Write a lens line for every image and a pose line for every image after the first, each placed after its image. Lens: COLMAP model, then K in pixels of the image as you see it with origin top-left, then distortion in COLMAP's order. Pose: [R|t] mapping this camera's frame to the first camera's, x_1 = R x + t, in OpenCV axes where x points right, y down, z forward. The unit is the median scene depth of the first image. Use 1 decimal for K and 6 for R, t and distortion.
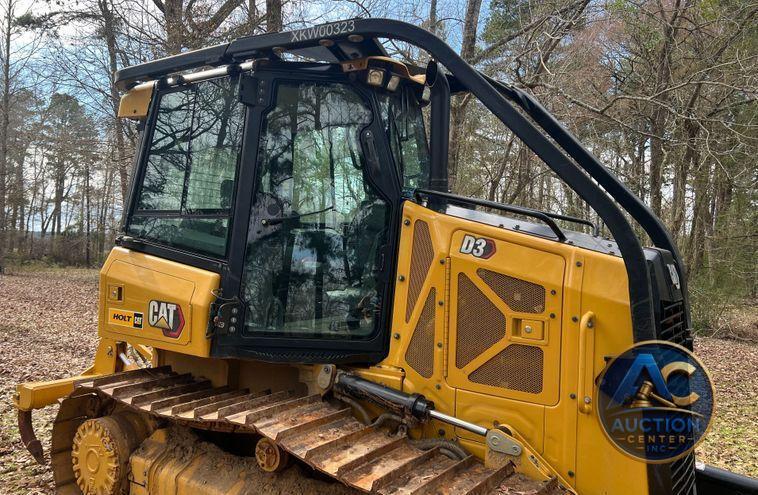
lens RADIAL K [[586.0, 0, 354.3], [0, 586.0, 245.9], [0, 0, 1]] dist [0.065217, -0.083889]
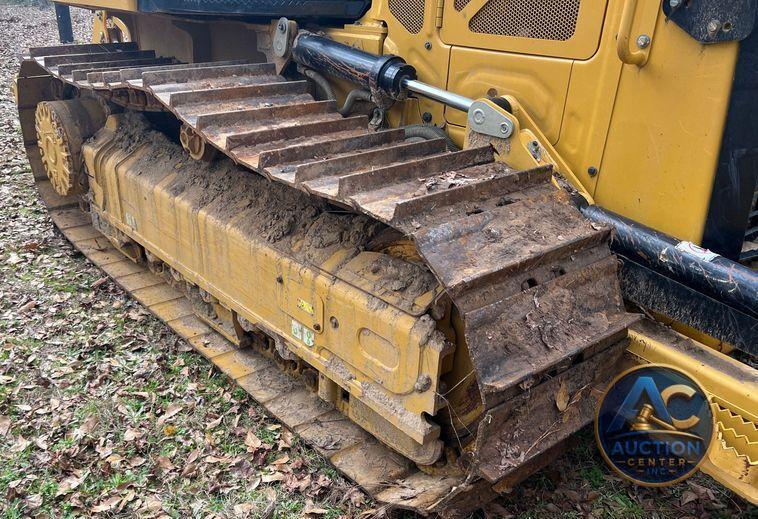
lens RADIAL K [[639.6, 0, 321.1], [0, 639.6, 321.1], [0, 0, 1]] dist [0.043477, -0.054798]
pose [[0.960058, 0.114881, -0.255129, 0.236603], [0.019750, 0.881725, 0.471350, 0.164557], [0.279103, -0.457562, 0.844239, 0.224222]]
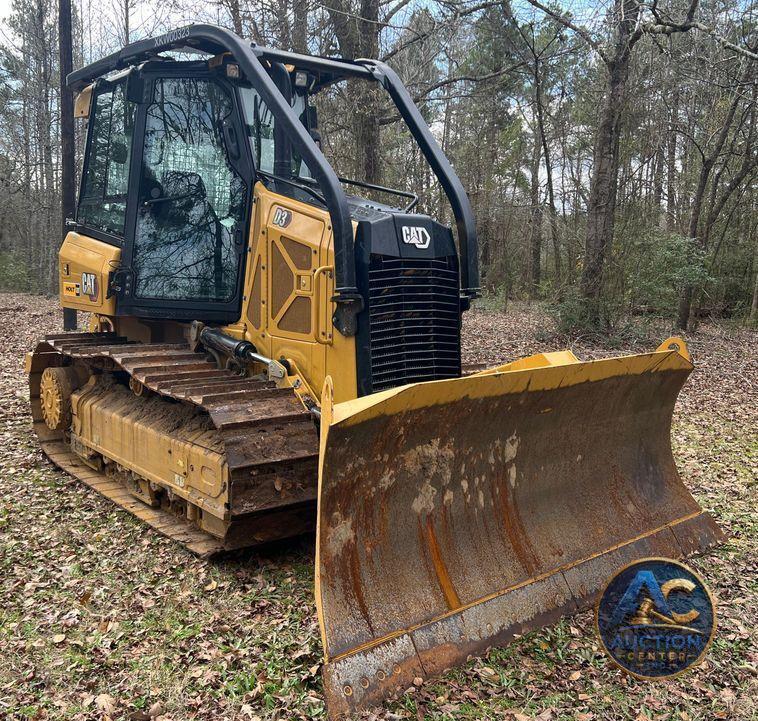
lens RADIAL K [[795.7, 0, 377.4], [0, 795.7, 376.7], [0, 0, 1]] dist [0.143179, -0.430656]
pose [[0.964371, 0.027202, -0.263150, 0.785521], [0.009683, 0.990404, 0.137865, 0.093312], [0.264375, -0.135501, 0.954854, -0.521358]]
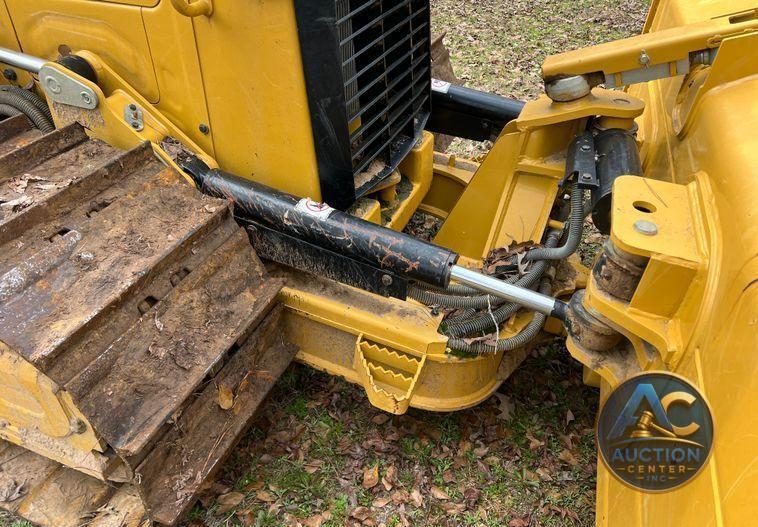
lens RADIAL K [[565.5, 0, 379.0], [0, 565.5, 281.2], [0, 0, 1]] dist [0.047372, -0.062768]
pose [[0.965934, -0.165220, 0.199183, 0.332427], [0.003208, 0.777261, 0.629171, 0.123584], [-0.258769, -0.607098, 0.751312, 0.368750]]
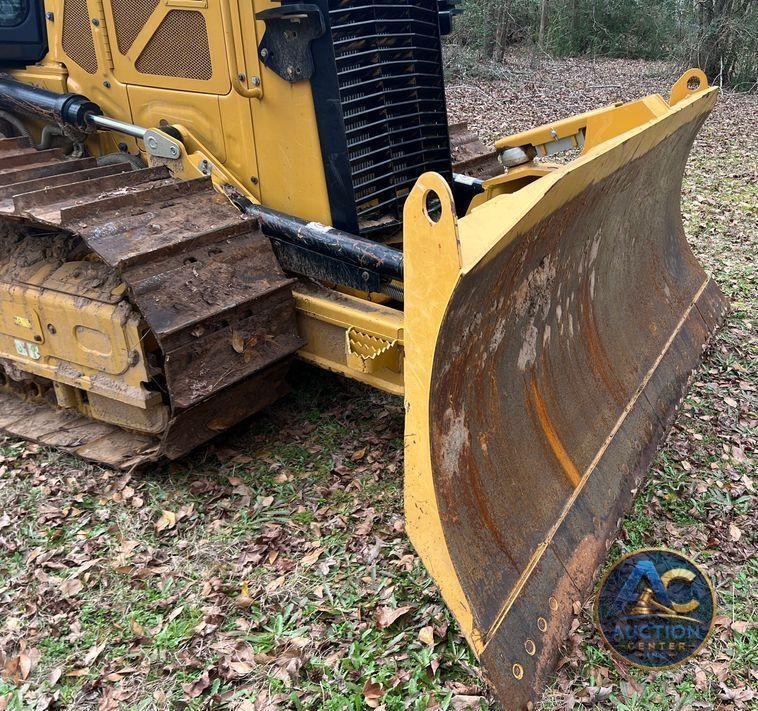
lens RADIAL K [[776.9, 0, 518.5], [0, 776.9, 377.5], [0, 0, 1]] dist [0.034796, -0.029990]
pose [[0.982851, -0.081061, 0.165631, 0.438765], [-0.002258, 0.892842, 0.450365, 0.120234], [-0.184389, -0.443015, 0.877347, -0.106399]]
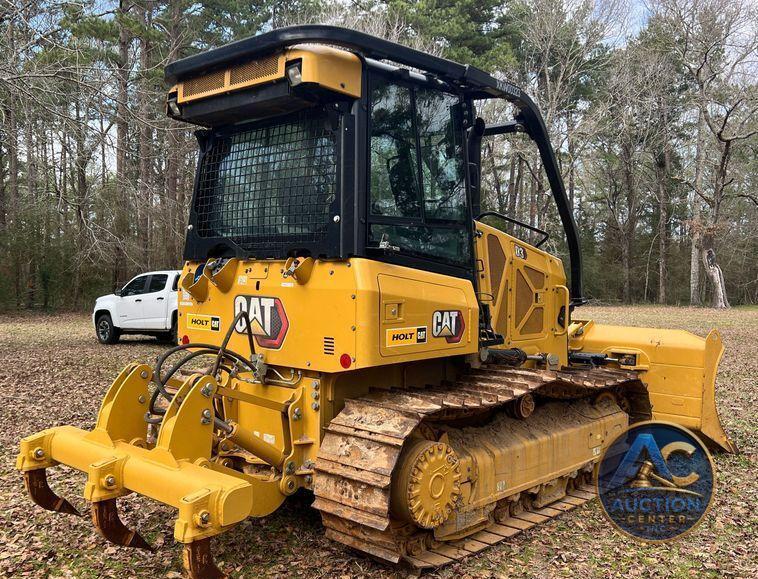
lens RADIAL K [[761.4, 0, 379.0], [0, 761.4, 289.5], [0, 0, 1]] dist [0.003226, 0.001001]
pose [[0.103798, -0.068348, 0.992247, -1.848178], [-0.016587, 0.997378, 0.070437, -0.037062], [-0.994460, -0.023770, 0.102393, 1.103851]]
